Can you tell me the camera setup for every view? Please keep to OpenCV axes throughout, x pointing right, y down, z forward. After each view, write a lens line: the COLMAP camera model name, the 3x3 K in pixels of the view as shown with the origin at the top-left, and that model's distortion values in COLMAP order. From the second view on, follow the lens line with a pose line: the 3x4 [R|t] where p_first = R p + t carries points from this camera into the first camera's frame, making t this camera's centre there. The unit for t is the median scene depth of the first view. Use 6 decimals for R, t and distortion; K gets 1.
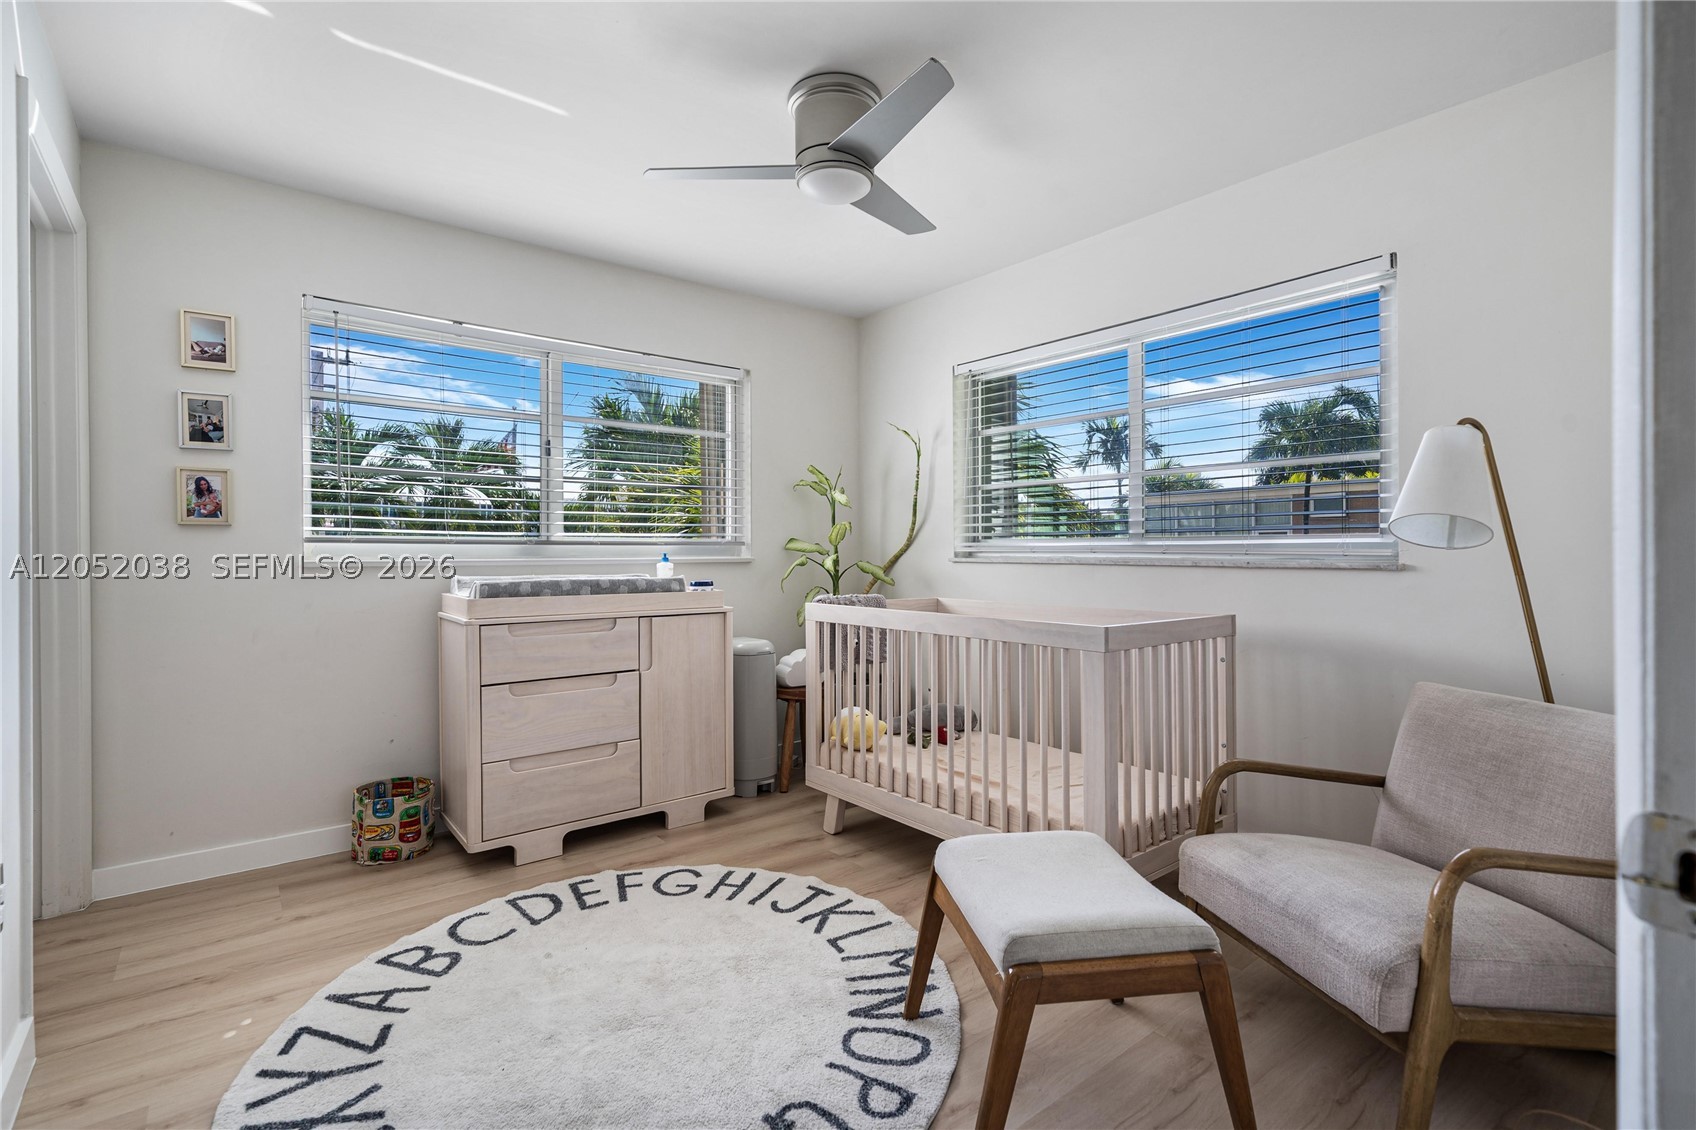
lens RADIAL K [[739.4, 0, 848.0], [0, 739.4, 565.0], [0, 0, 1]] dist [-0.000226, 0.000258]
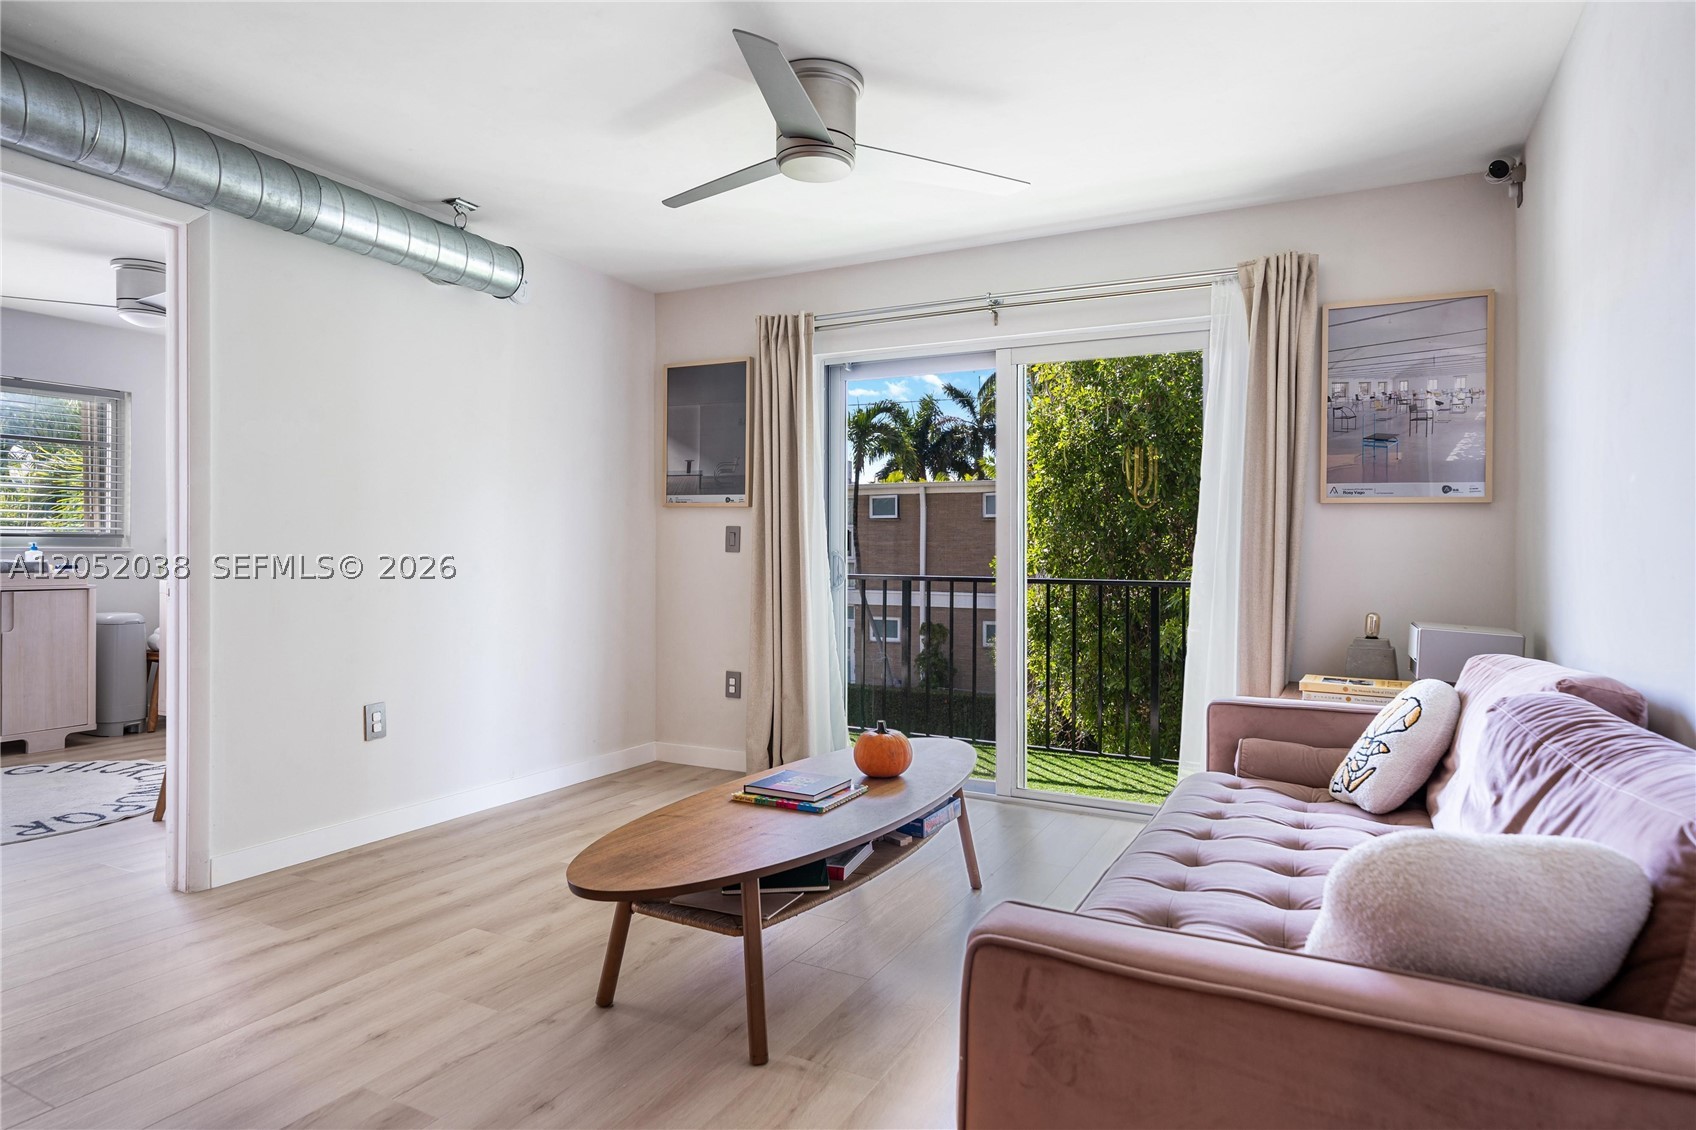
lens RADIAL K [[957.1, 0, 855.2], [0, 957.1, 556.1], [0, 0, 1]] dist [0.005791, 0.000271]
pose [[0.920917, 0.009409, 0.389646, 0.408307], [-0.005939, 0.999931, -0.010109, 0.014482], [-0.389714, 0.006995, 0.920909, -1.062804]]
